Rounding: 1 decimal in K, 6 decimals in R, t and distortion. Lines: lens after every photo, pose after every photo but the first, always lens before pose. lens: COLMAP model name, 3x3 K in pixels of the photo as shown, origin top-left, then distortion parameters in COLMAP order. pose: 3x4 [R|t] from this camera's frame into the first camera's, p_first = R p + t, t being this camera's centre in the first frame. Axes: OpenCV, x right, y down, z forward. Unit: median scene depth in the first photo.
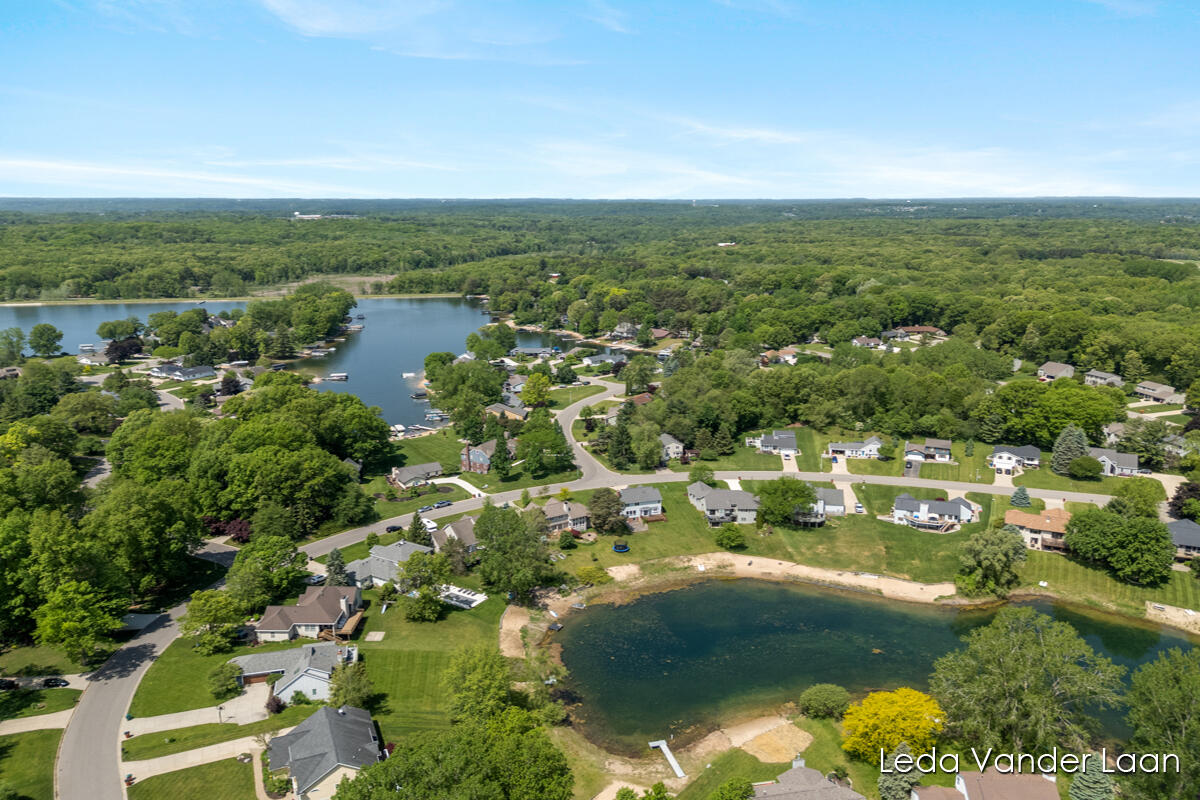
lens RADIAL K [[874.4, 0, 606.9], [0, 874.4, 405.6], [0, 0, 1]] dist [0.081908, -0.073407]
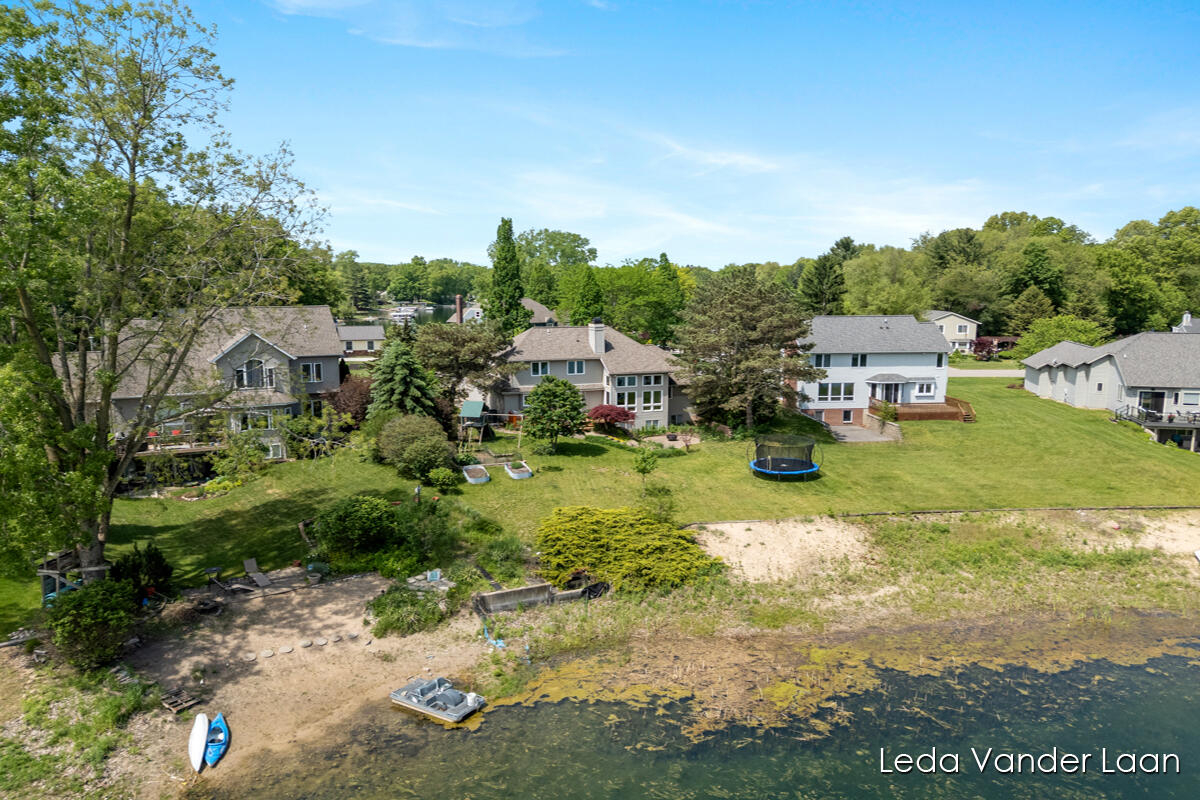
lens RADIAL K [[894.1, 0, 600.0], [0, 894.1, 400.0], [0, 0, 1]] dist [0.075591, -0.082048]
pose [[0.970865, 0.028983, -0.237866, 0.023163], [-0.049874, 0.995360, -0.082281, 0.158238], [0.234378, 0.091747, 0.967807, 0.715049]]
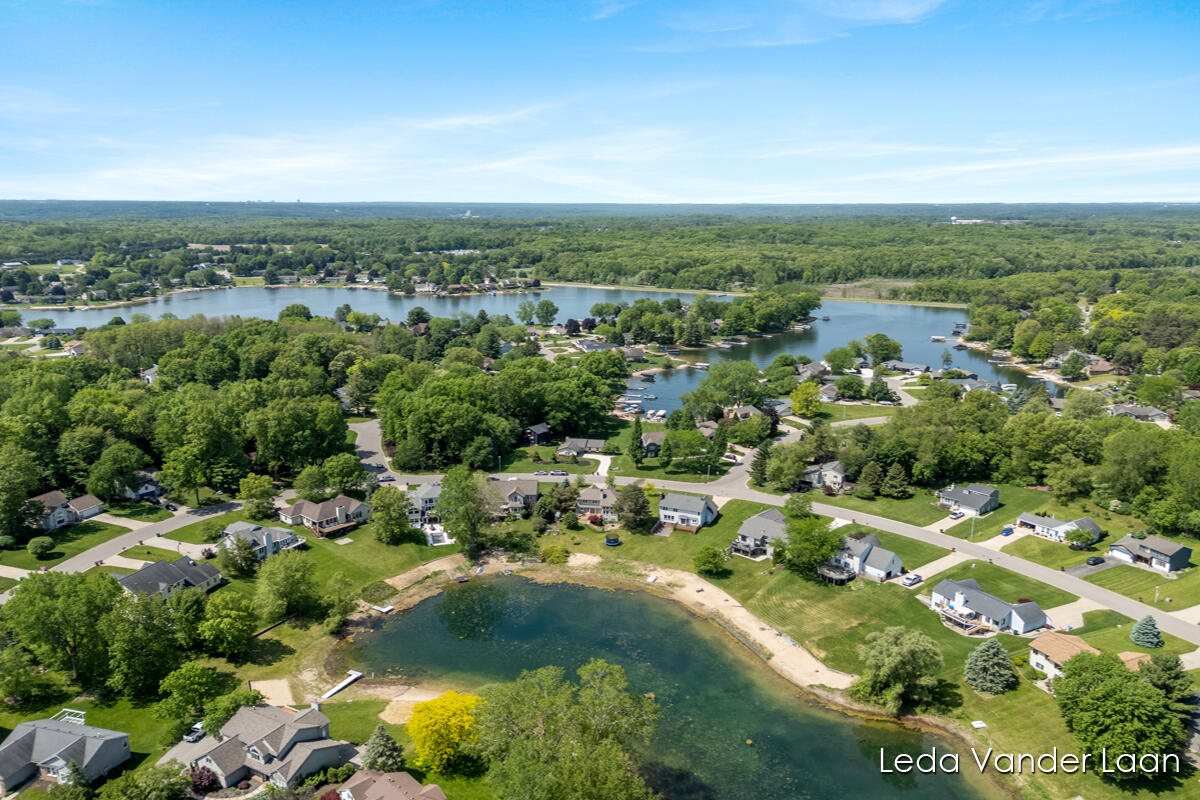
lens RADIAL K [[874.4, 0, 606.9], [0, 874.4, 405.6], [0, 0, 1]] dist [0.081908, -0.073407]
pose [[0.747563, 0.154073, -0.646074, 0.613362], [-0.157453, 0.986105, 0.052975, -0.045119], [0.645258, 0.062124, 0.761434, 0.195073]]
